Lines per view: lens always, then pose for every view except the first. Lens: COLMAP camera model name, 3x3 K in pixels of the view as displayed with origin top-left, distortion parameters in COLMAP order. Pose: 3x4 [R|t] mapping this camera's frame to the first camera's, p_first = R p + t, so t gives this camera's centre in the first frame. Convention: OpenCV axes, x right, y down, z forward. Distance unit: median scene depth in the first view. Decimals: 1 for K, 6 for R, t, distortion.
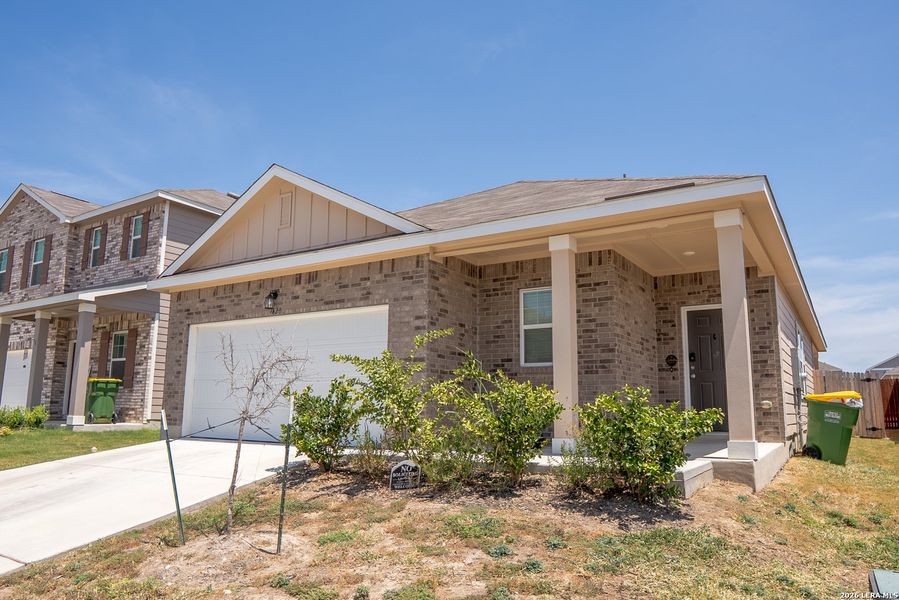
lens RADIAL K [[635.7, 0, 475.5], [0, 635.7, 302.6], [0, 0, 1]] dist [-0.023159, 0.007933]
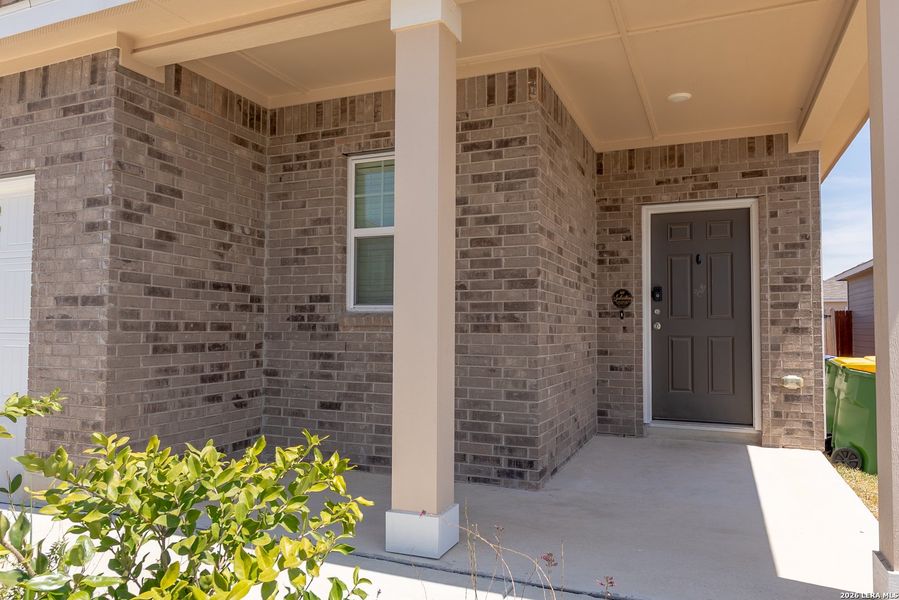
lens RADIAL K [[635.7, 0, 453.6], [0, 635.7, 297.4], [0, 0, 1]] dist [-0.023159, 0.007933]
pose [[0.990707, 0.009282, 0.135697, 0.086582], [-0.025309, 0.992825, 0.116866, 0.028869], [-0.133638, -0.119214, 0.983834, 0.498889]]
